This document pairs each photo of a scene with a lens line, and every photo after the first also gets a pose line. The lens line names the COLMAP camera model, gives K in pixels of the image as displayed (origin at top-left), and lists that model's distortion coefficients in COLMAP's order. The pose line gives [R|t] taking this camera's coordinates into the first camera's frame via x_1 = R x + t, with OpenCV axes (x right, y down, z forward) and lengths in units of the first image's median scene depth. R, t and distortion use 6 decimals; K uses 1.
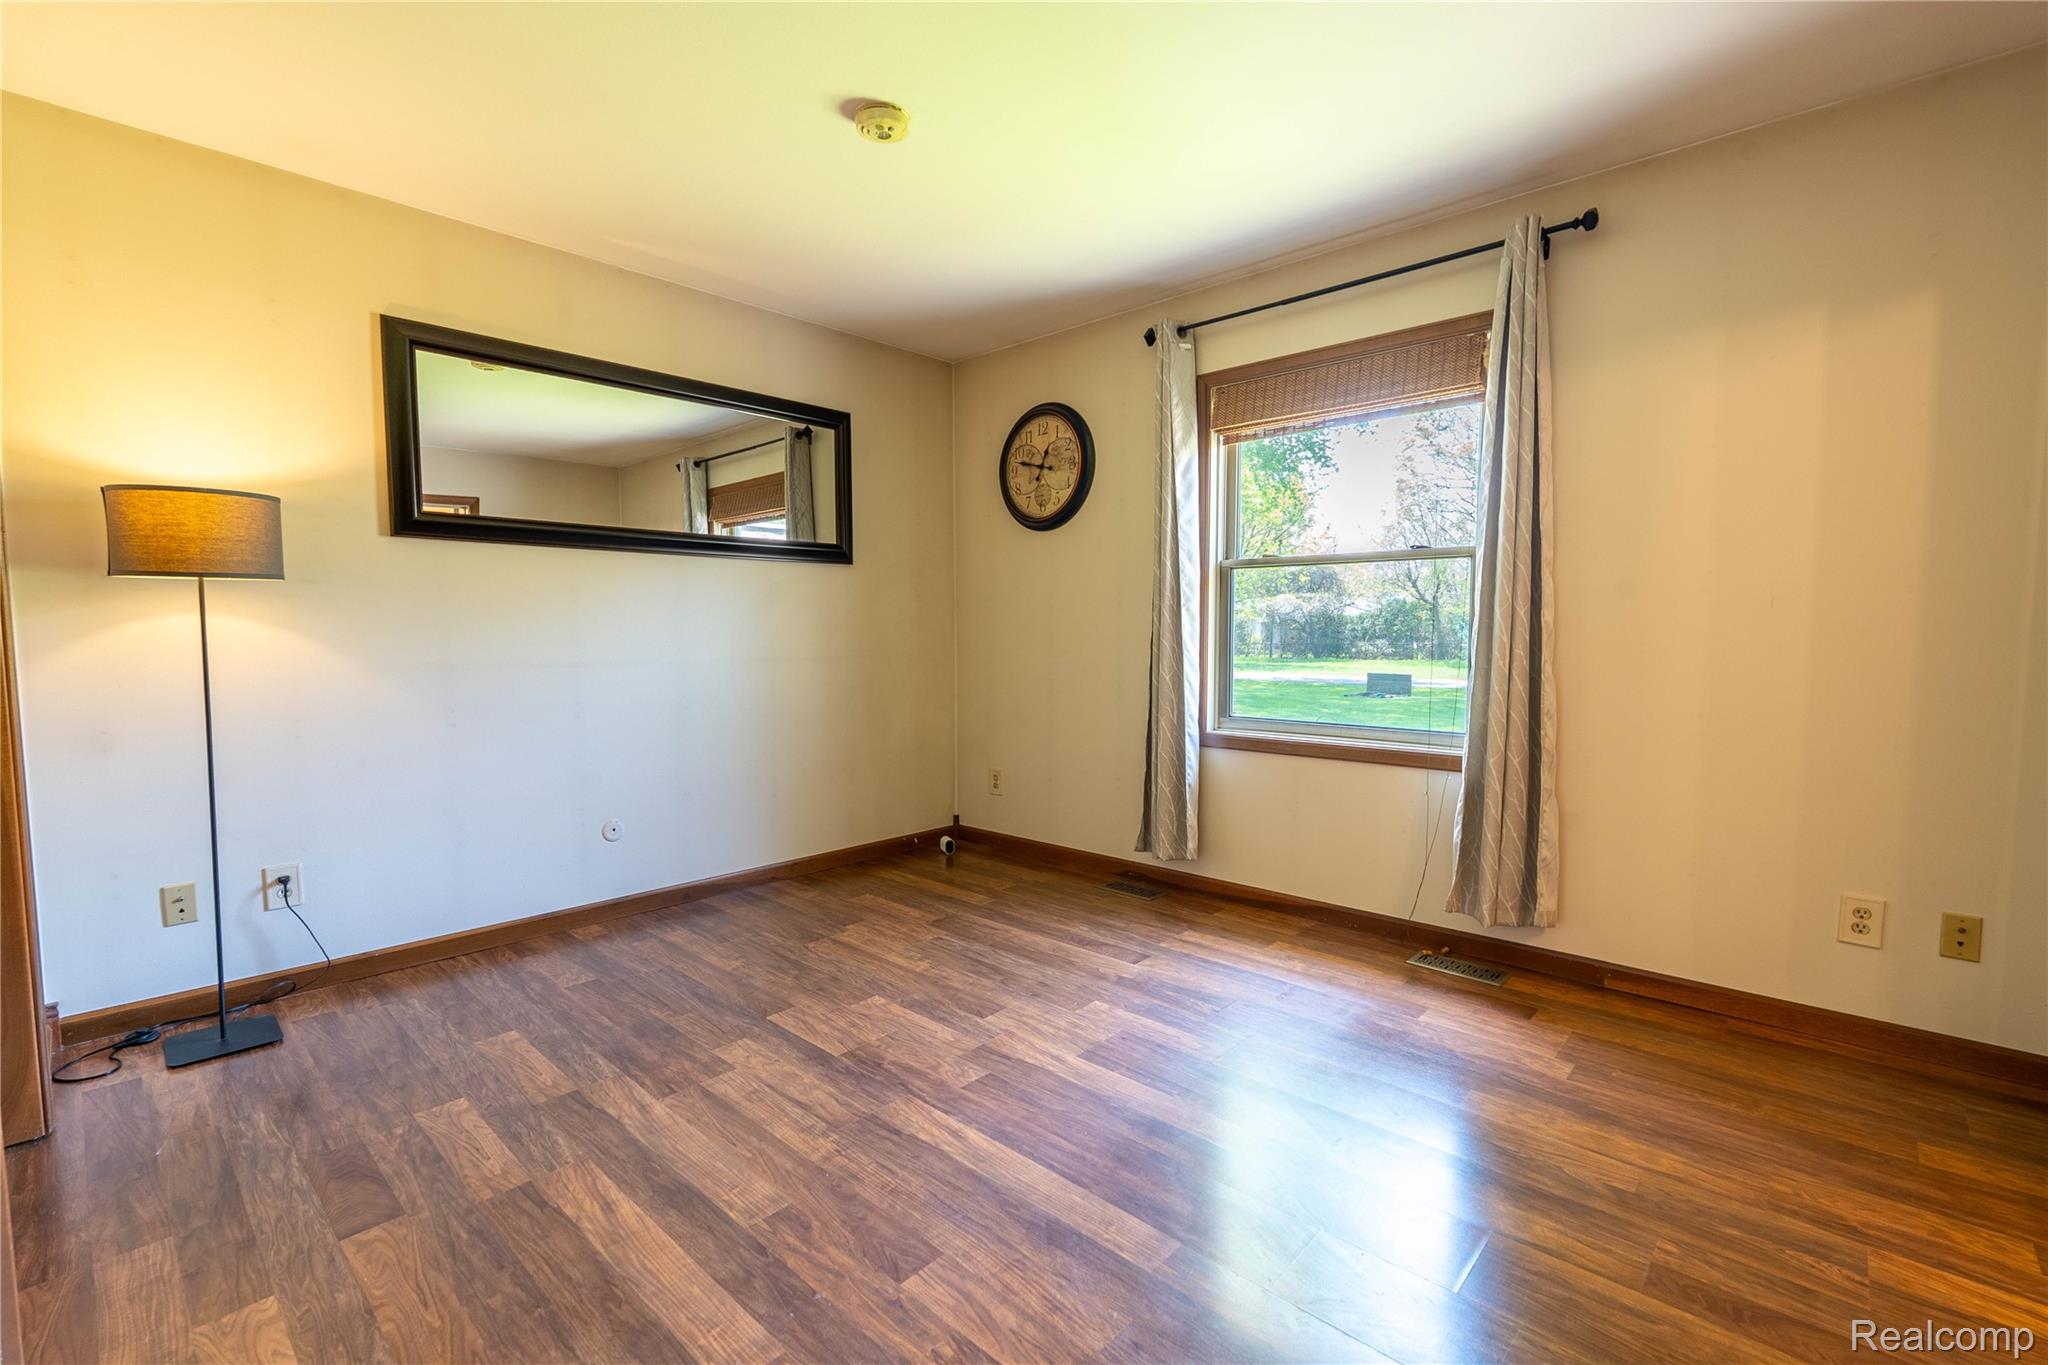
lens RADIAL K [[896.4, 0, 1036.8], [0, 896.4, 679.6], [0, 0, 1]] dist [-0.007585, 0.002404]
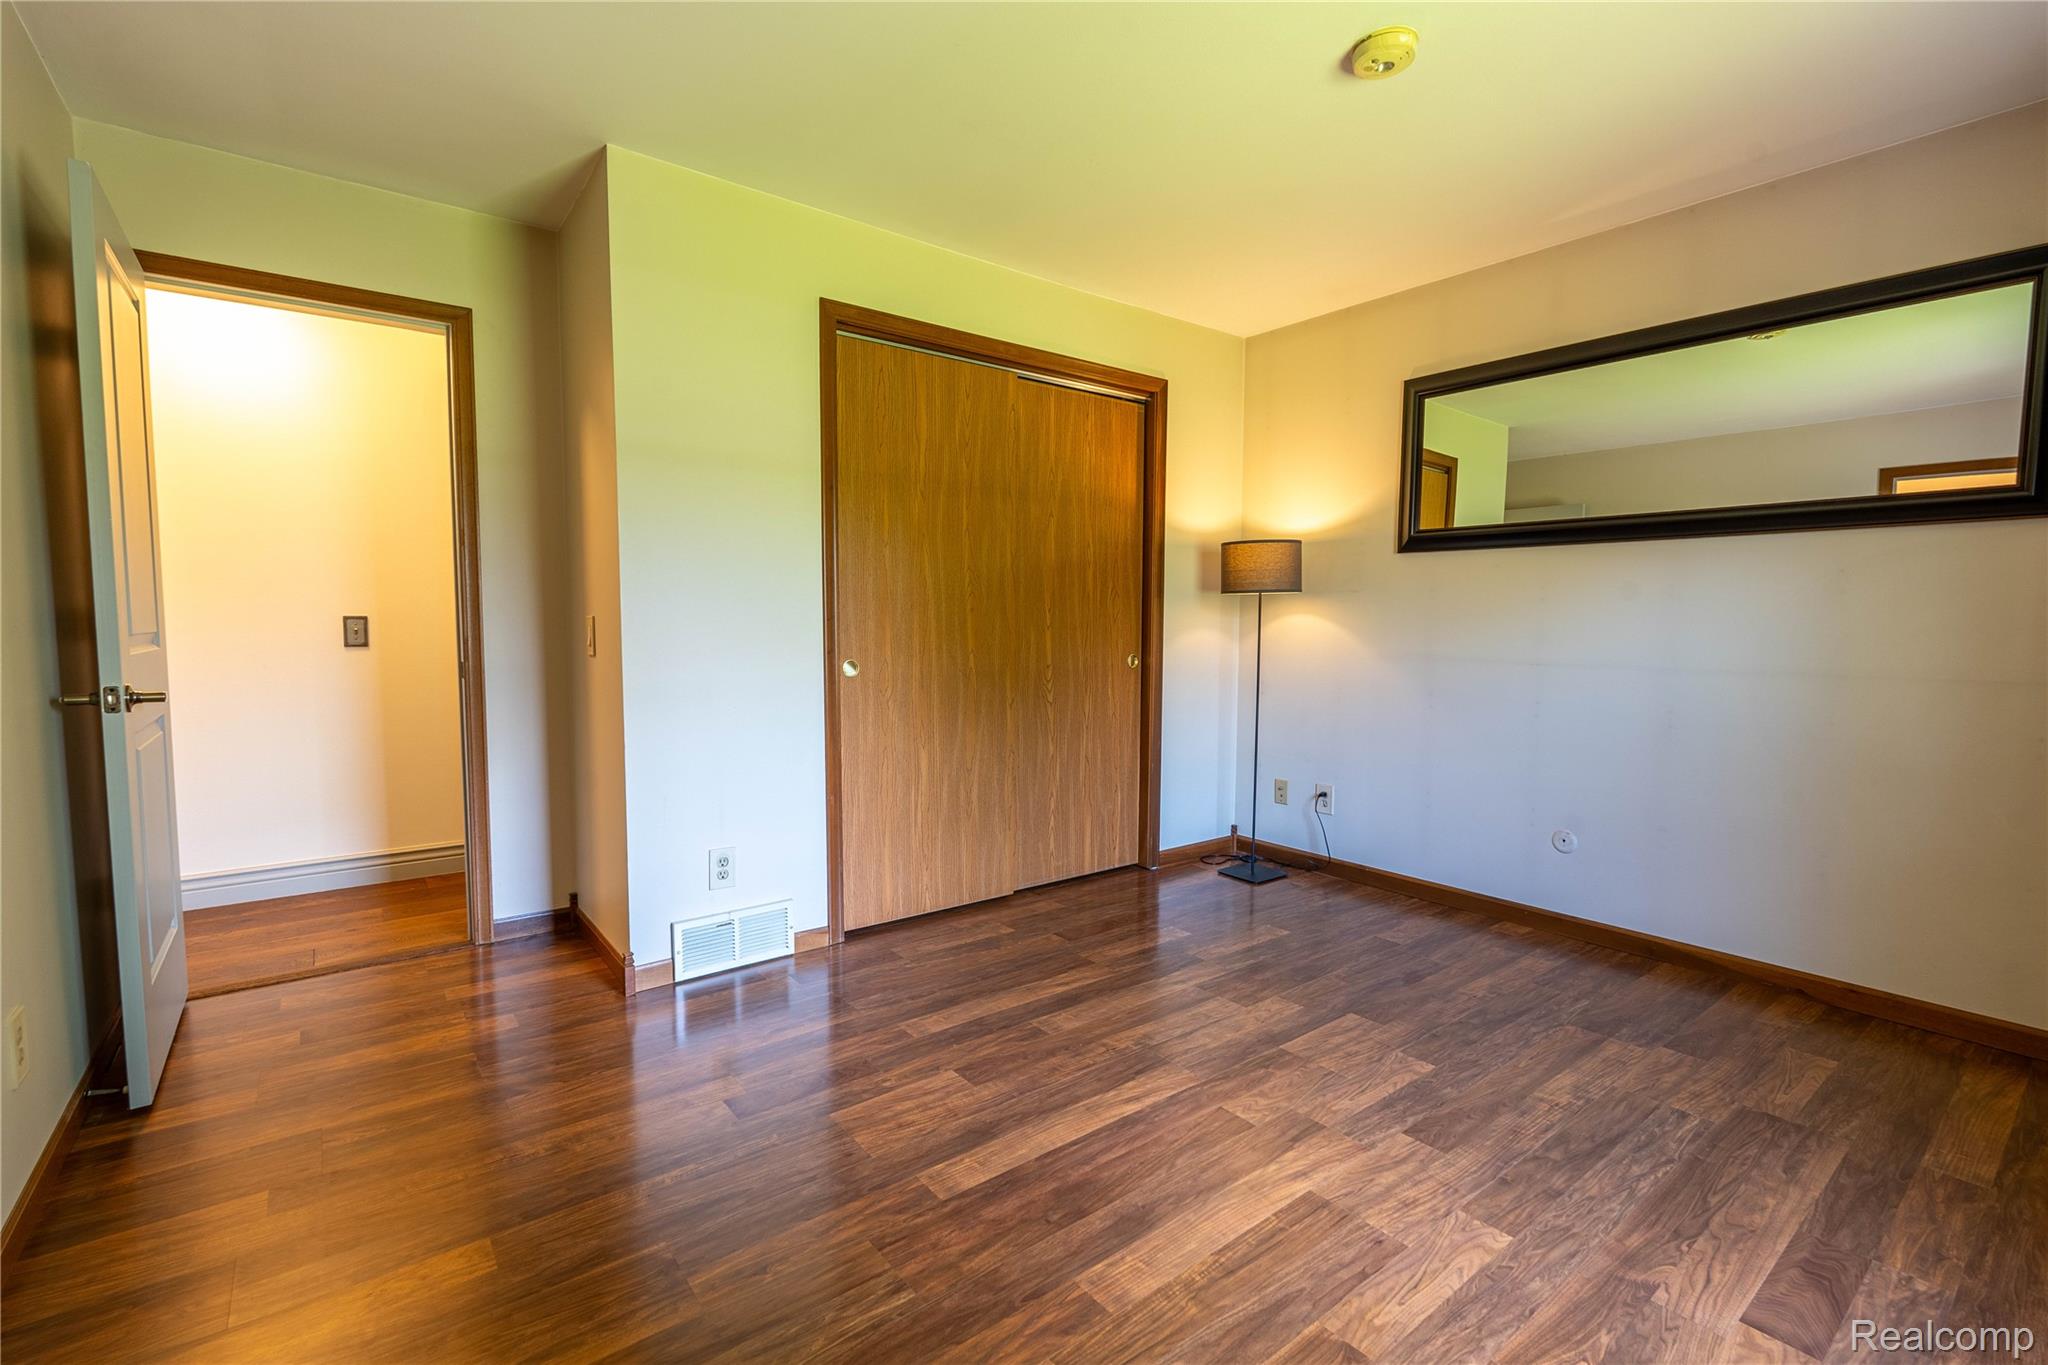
lens RADIAL K [[896.4, 0, 1012.7], [0, 896.4, 695.1], [0, 0, 1]] dist [-0.007585, 0.002404]
pose [[-0.165437, 0.086079, -0.982457, 0.707605], [-0.066133, 0.992973, 0.098137, -0.053140], [0.984001, 0.081208, -0.158582, 0.735689]]
